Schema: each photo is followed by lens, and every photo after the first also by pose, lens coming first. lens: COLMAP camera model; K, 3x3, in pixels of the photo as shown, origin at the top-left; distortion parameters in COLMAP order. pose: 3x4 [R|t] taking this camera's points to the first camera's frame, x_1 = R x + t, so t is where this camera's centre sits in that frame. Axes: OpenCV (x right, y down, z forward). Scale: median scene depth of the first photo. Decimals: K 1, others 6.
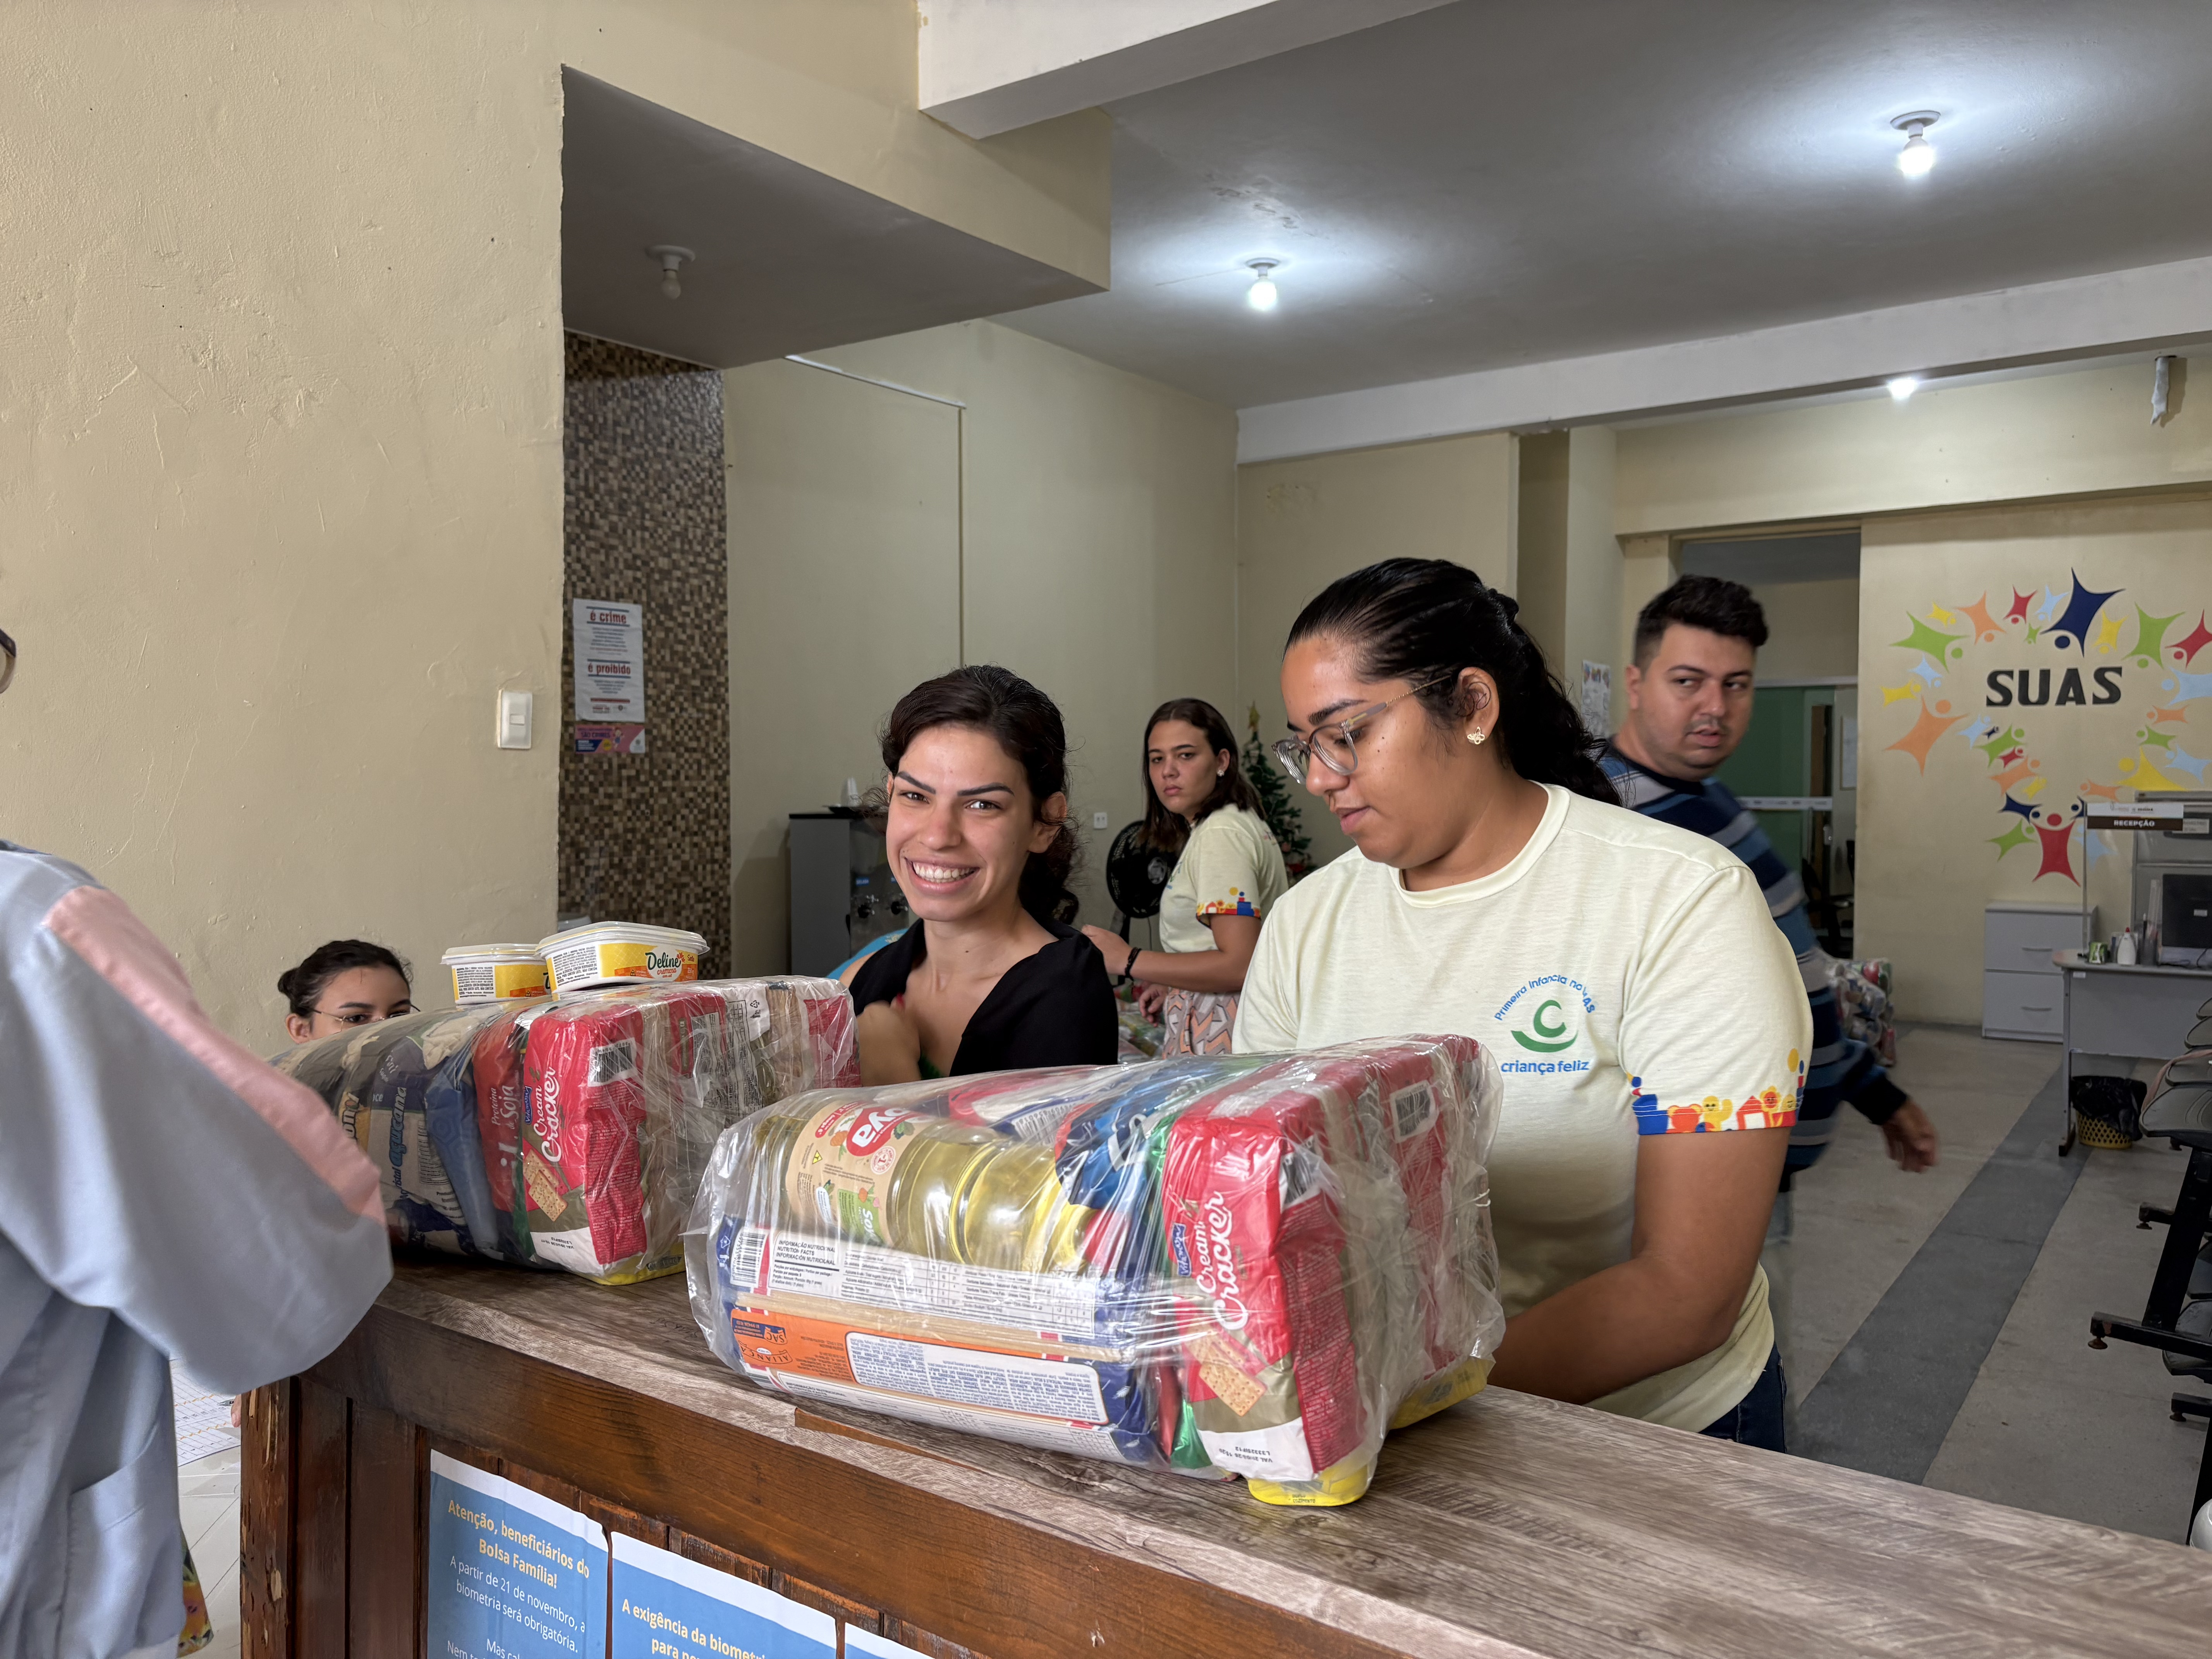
lens RADIAL K [[1670.9, 0, 1120.8], [0, 1670.9, 840.8], [0, 0, 1]] dist [0.024546, -0.035419]
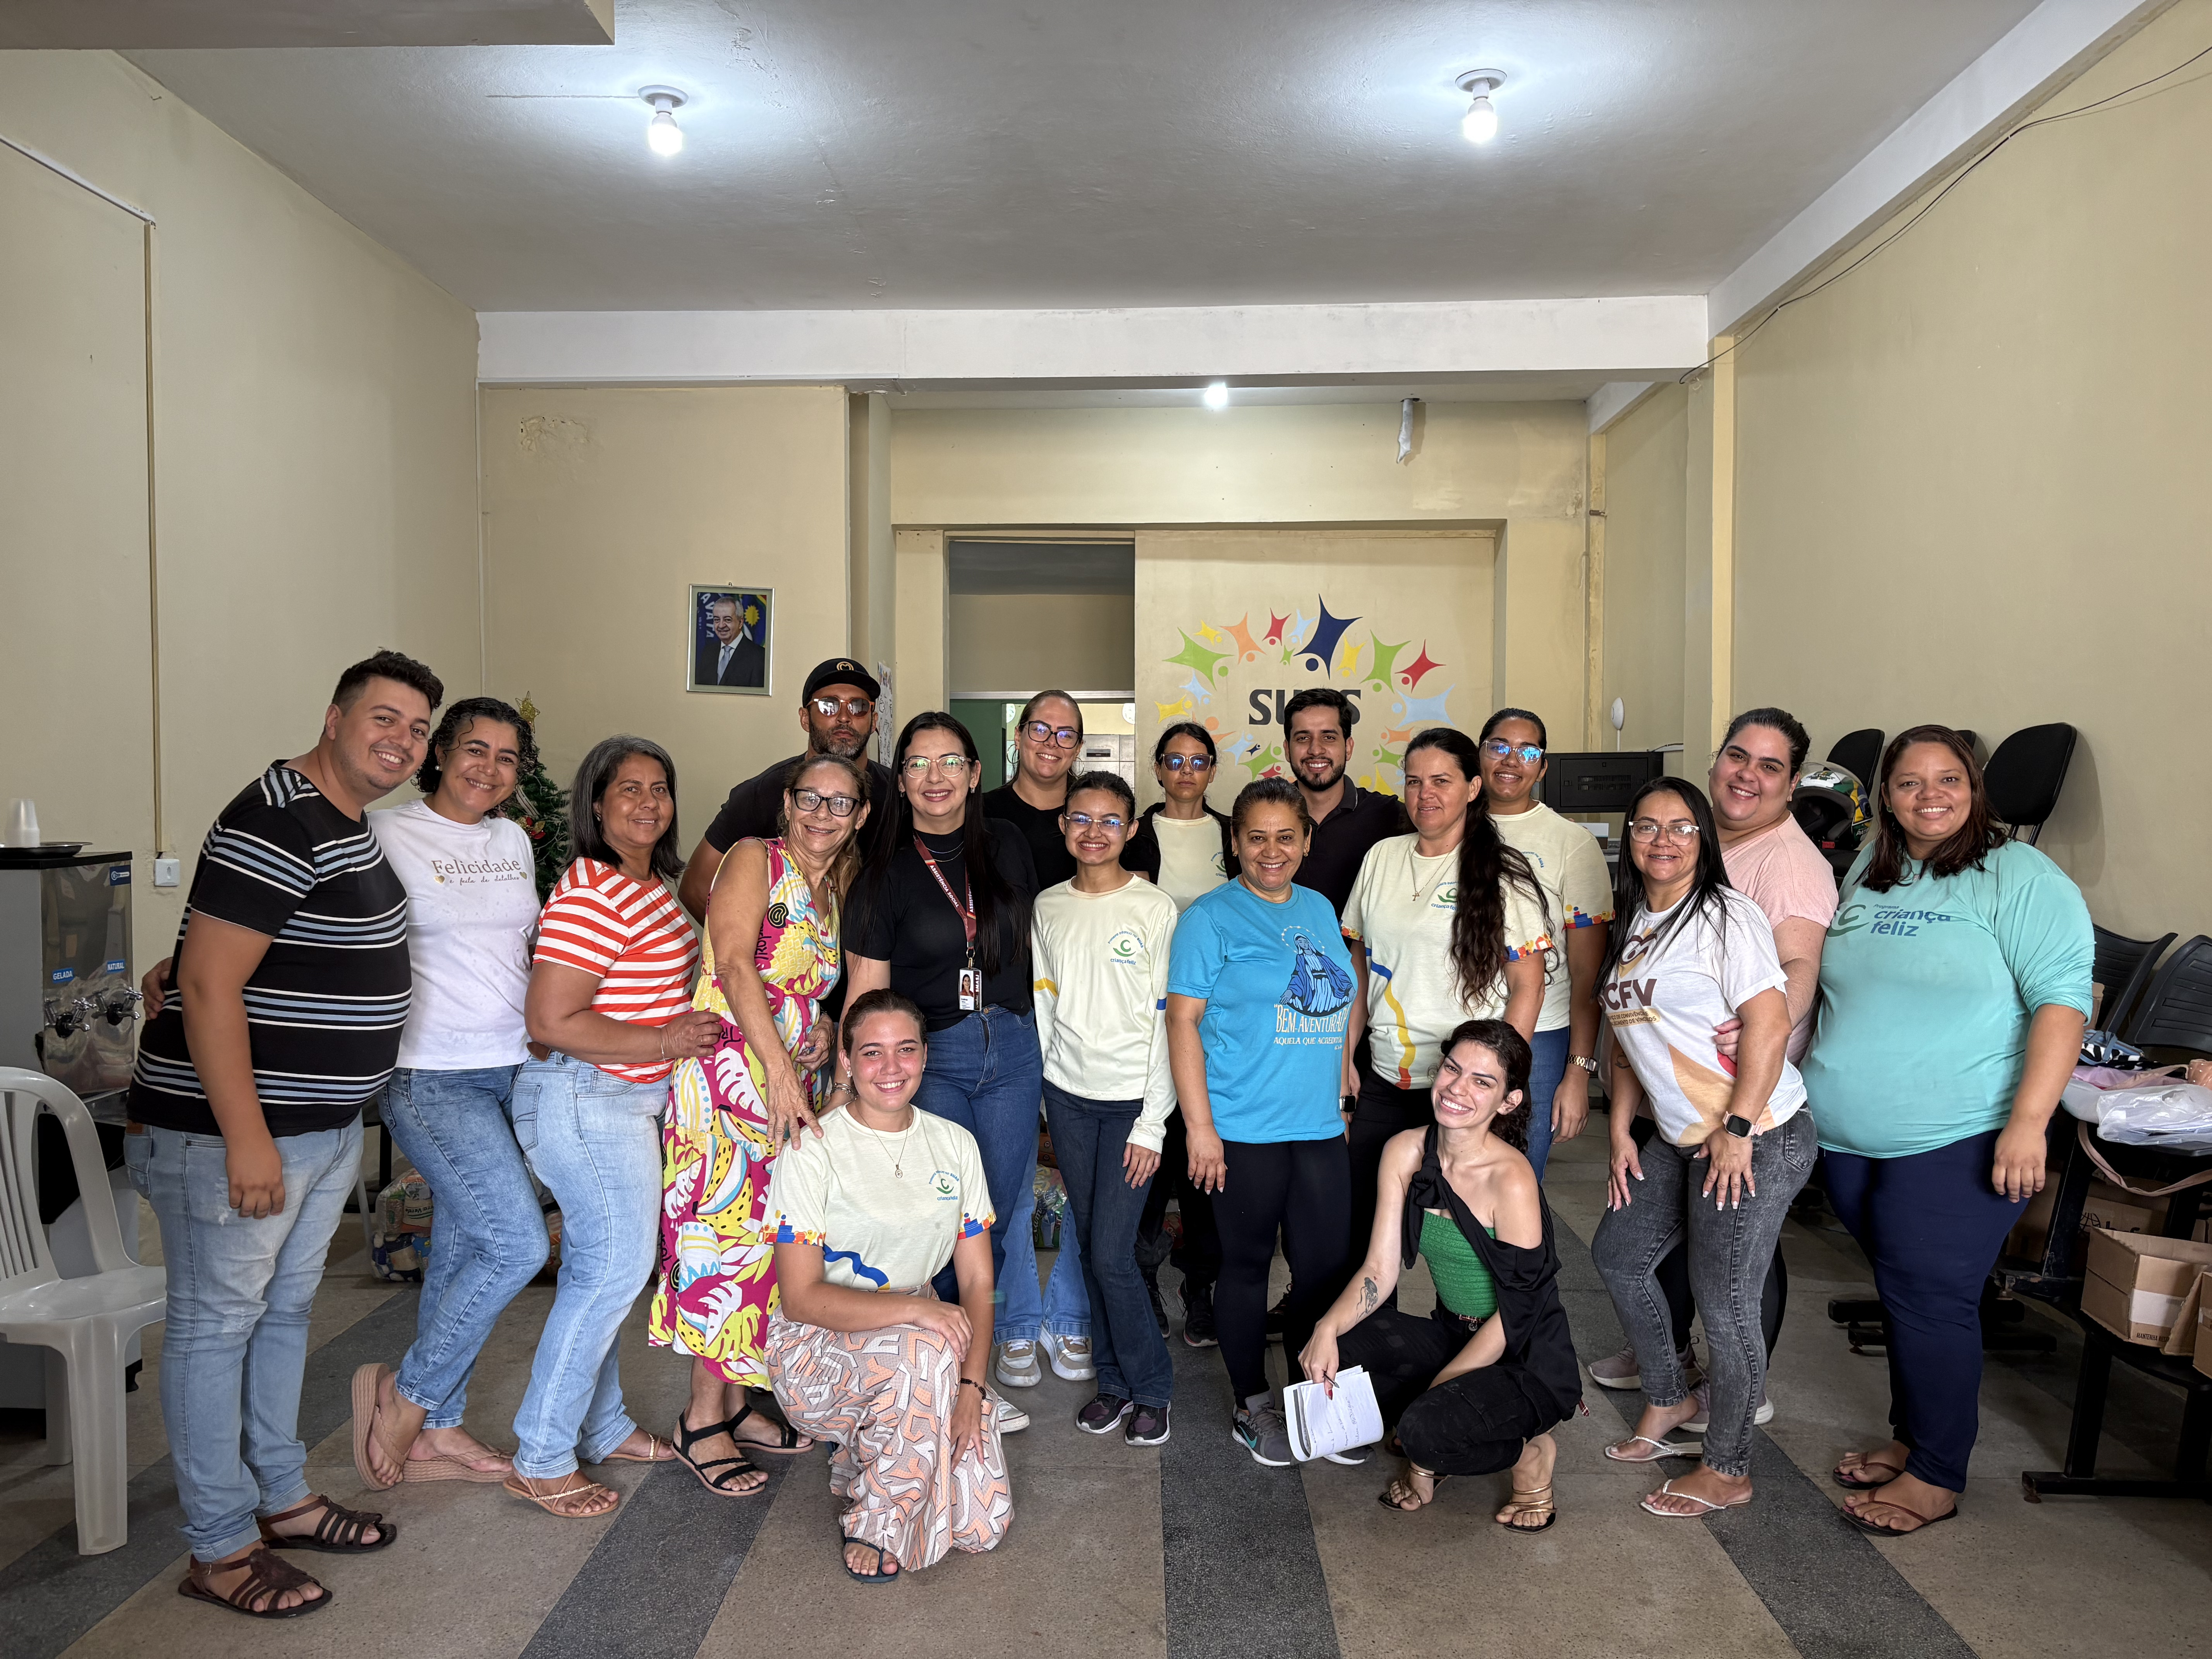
lens RADIAL K [[1670.9, 0, 1114.4], [0, 1670.9, 839.4], [0, 0, 1]] dist [0.024546, -0.035419]
pose [[0.830524, -0.014330, 0.556798, -0.189800], [0.018014, 0.999837, -0.001138, -0.016736], [-0.556691, 0.010976, 0.830647, 0.324746]]
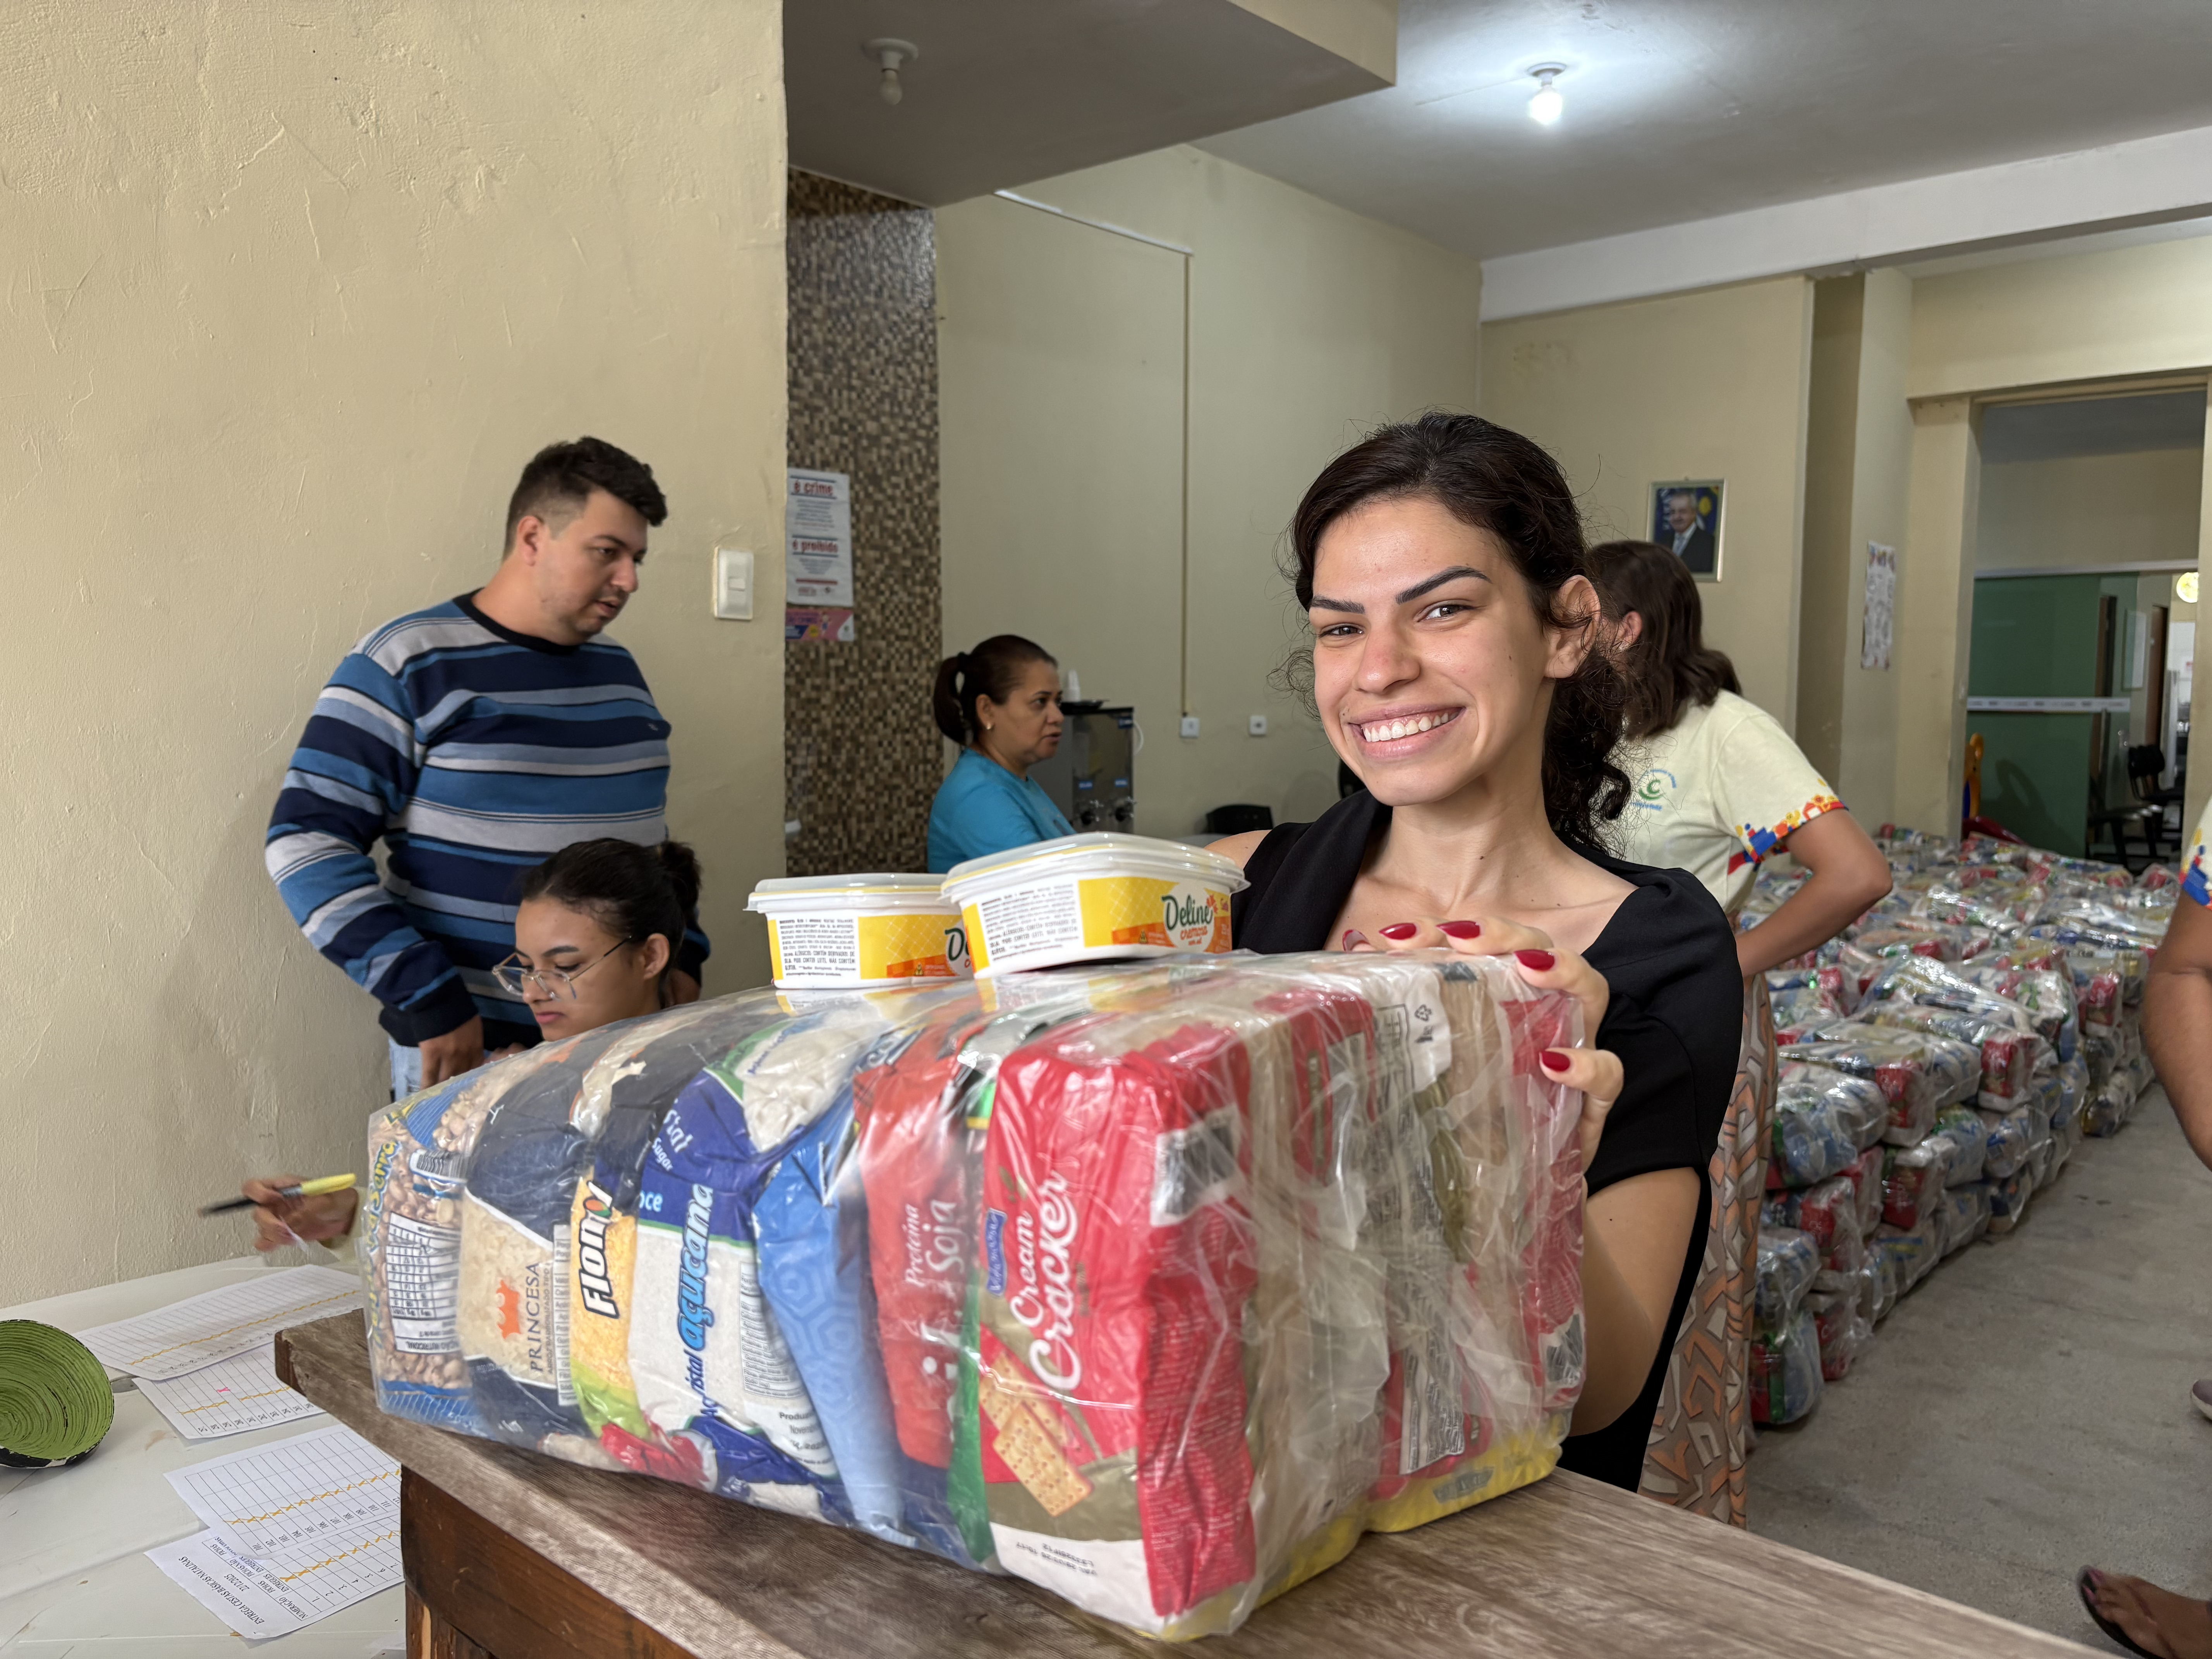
lens RADIAL K [[1670.9, 0, 1103.6], [0, 1670.9, 837.0], [0, 0, 1]] dist [0.024546, -0.035419]
pose [[0.994562, 0.008712, -0.103784, -0.055742], [-0.003247, 0.998604, 0.052715, 0.005270], [0.104099, -0.052091, 0.993202, 0.114019]]
